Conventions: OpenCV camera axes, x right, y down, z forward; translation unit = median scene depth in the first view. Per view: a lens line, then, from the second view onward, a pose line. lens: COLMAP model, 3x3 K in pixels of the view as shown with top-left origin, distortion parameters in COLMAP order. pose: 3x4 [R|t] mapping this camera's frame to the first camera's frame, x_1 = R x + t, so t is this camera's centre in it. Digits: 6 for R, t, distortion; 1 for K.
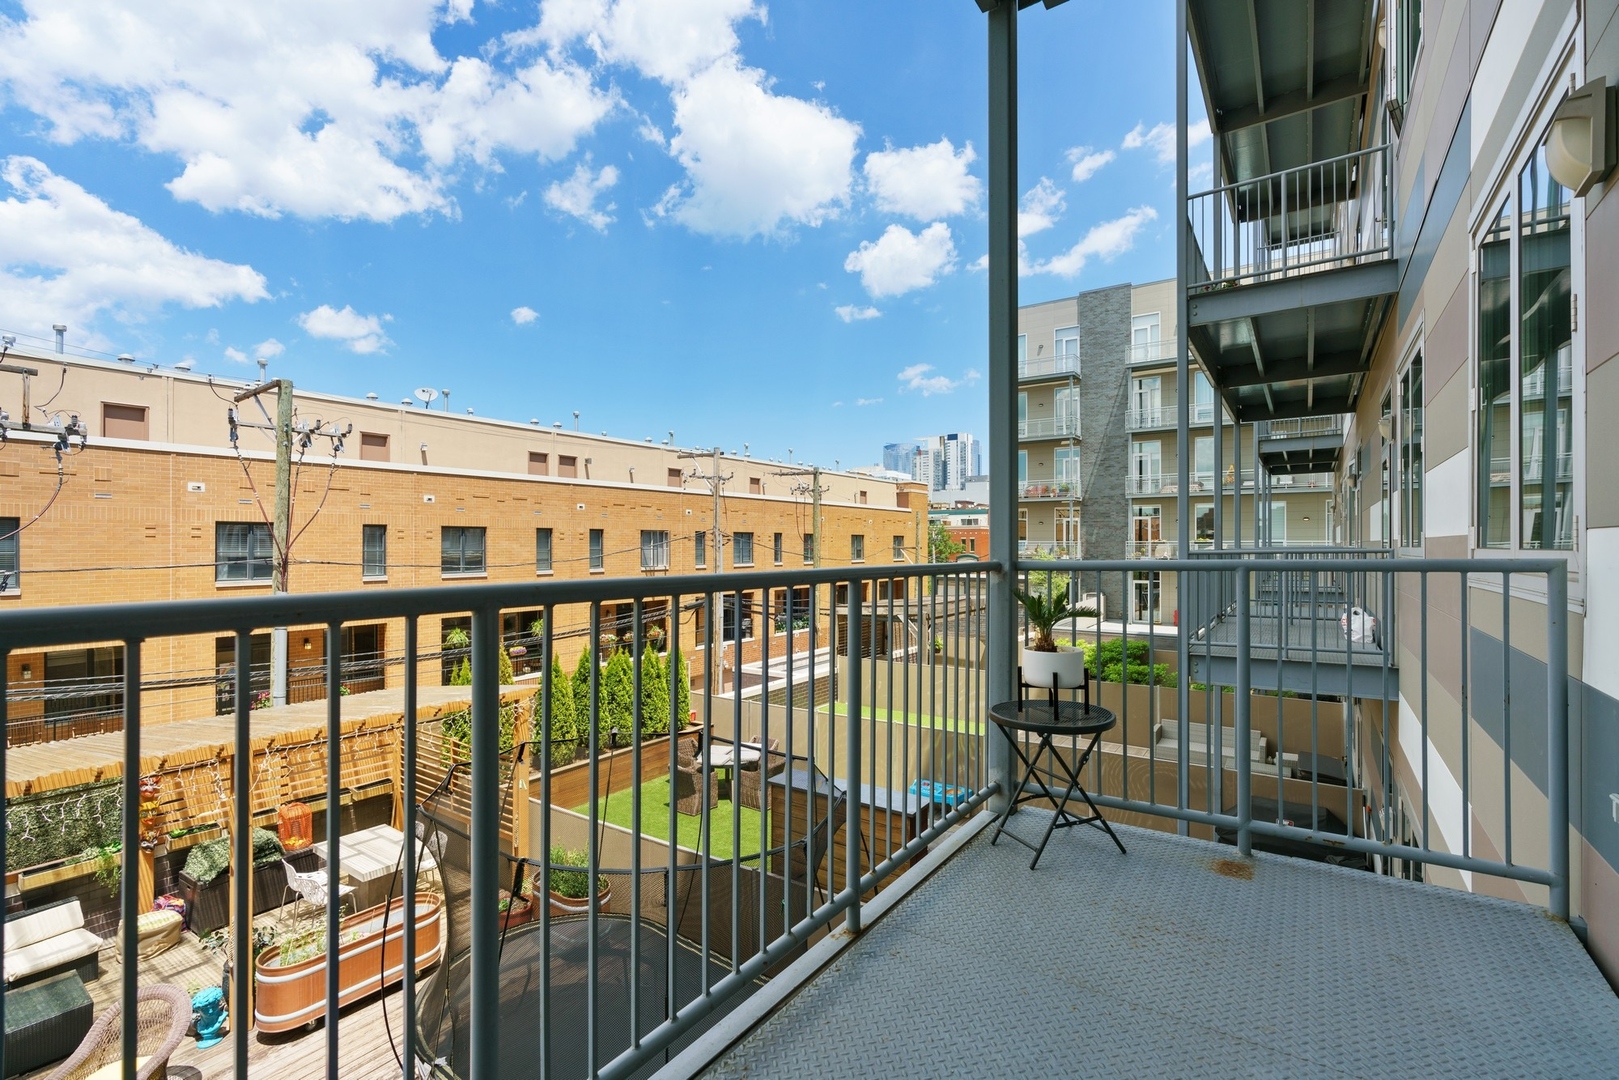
lens RADIAL K [[738.6, 0, 817.2], [0, 738.6, 539.2], [0, 0, 1]] dist [-0.002723, 0.000330]
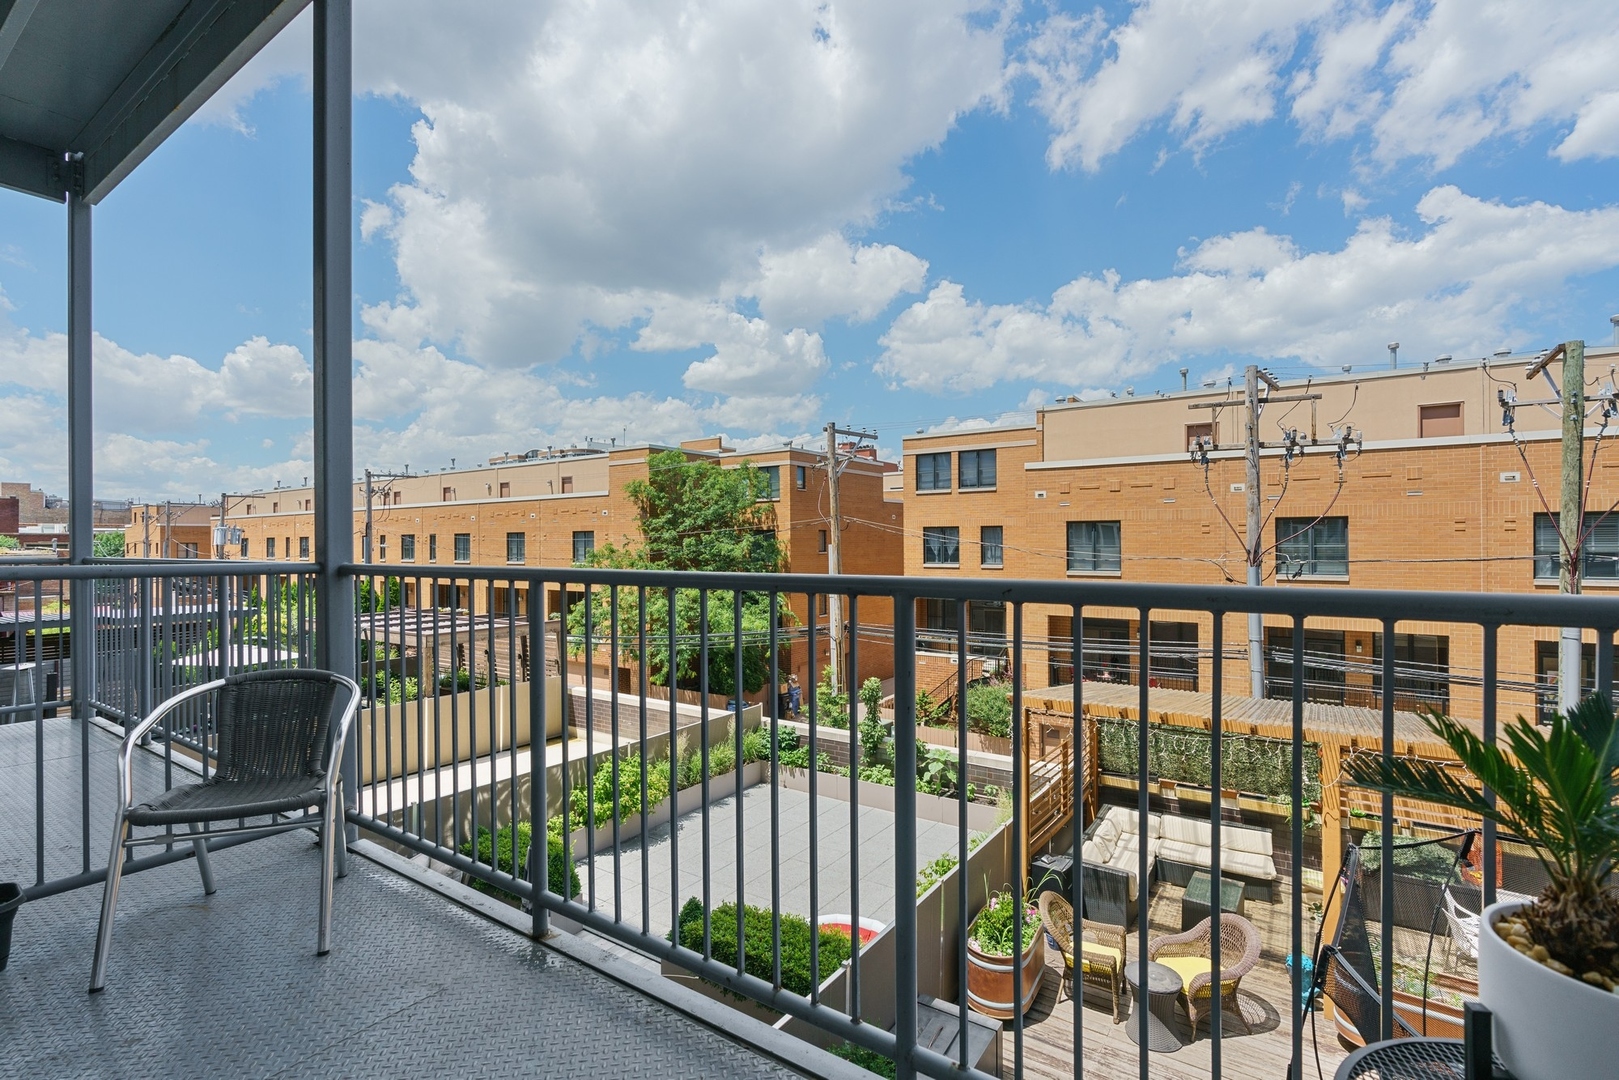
lens RADIAL K [[725.3, 0, 809.5], [0, 725.3, 540.0], [0, 0, 1]] dist [0.001789, 0.000844]
pose [[-0.008750, -0.001285, -0.999961, 0.112003], [0.011731, 0.999930, -0.001387, 0.000373], [0.999893, -0.011742, -0.008735, 0.144860]]
